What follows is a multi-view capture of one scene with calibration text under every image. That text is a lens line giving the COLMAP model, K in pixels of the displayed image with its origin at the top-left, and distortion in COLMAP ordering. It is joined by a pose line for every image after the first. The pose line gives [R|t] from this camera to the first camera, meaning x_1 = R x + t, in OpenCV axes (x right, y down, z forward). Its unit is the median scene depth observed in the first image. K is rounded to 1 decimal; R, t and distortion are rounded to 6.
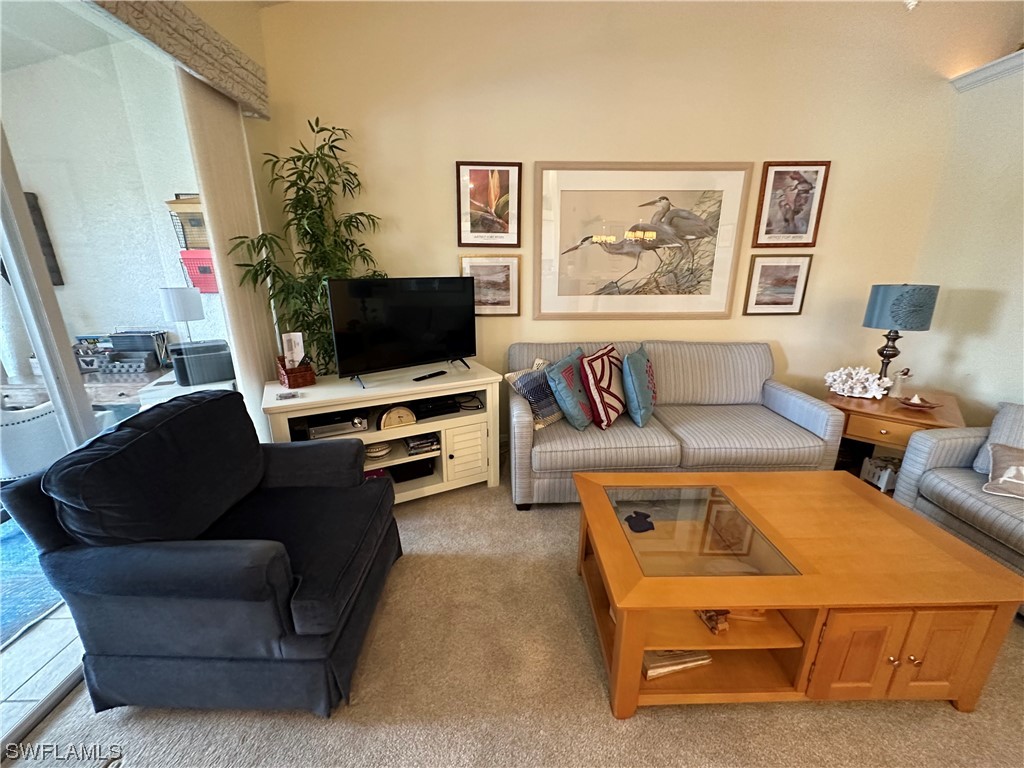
lens RADIAL K [[409.2, 0, 513.1], [0, 409.2, 382.0], [0, 0, 1]] dist [-0.002409, 0.000485]
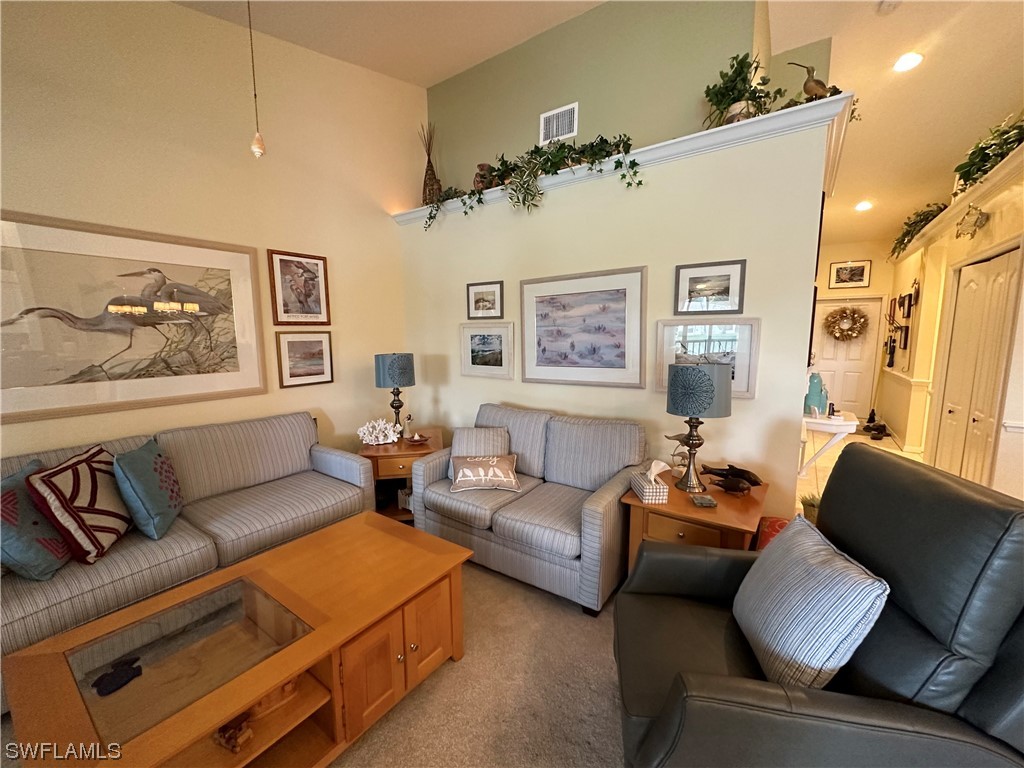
lens RADIAL K [[409.2, 0, 510.2], [0, 409.2, 382.6], [0, 0, 1]] dist [-0.002409, 0.000485]
pose [[0.602561, -0.099117, 0.791894, 0.109796], [0.229901, 0.971753, -0.053305, 0.011146], [-0.764242, 0.214177, 0.608328, -0.075743]]
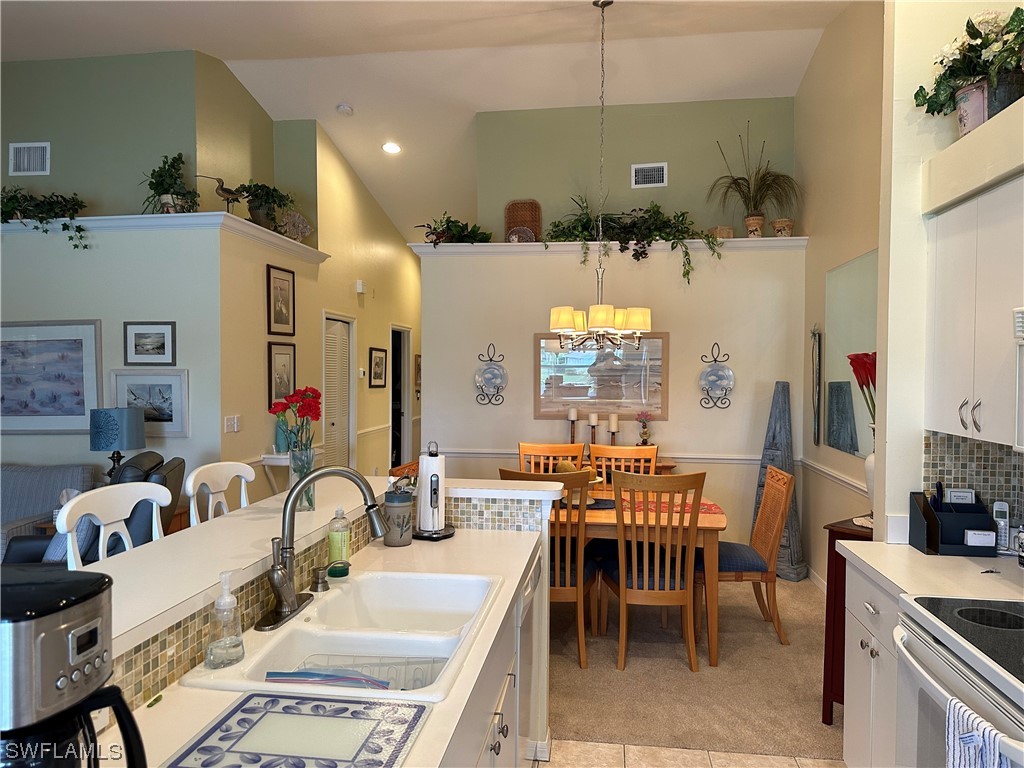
lens RADIAL K [[720.7, 0, 517.1], [0, 720.7, 395.1], [0, 0, 1]] dist [0.065780, -0.088410]
pose [[0.162267, -0.034191, 0.986154, -0.574589], [0.275124, 0.961335, -0.011940, 0.266687], [-0.947616, 0.273252, 0.165399, -1.059167]]
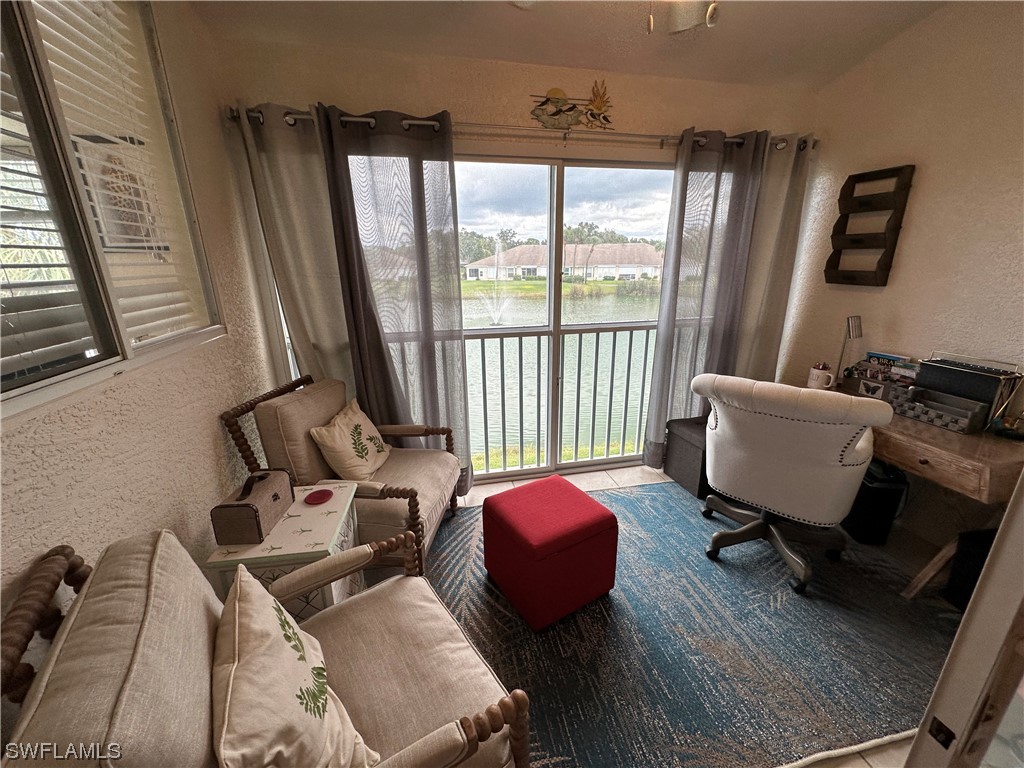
lens RADIAL K [[409.2, 0, 514.7], [0, 409.2, 385.7], [0, 0, 1]] dist [-0.002409, 0.000485]
pose [[0.195008, 0.291016, -0.936633, -0.496217], [-0.266372, 0.934788, 0.234984, -0.059200], [0.943938, 0.203669, 0.259809, 0.188846]]
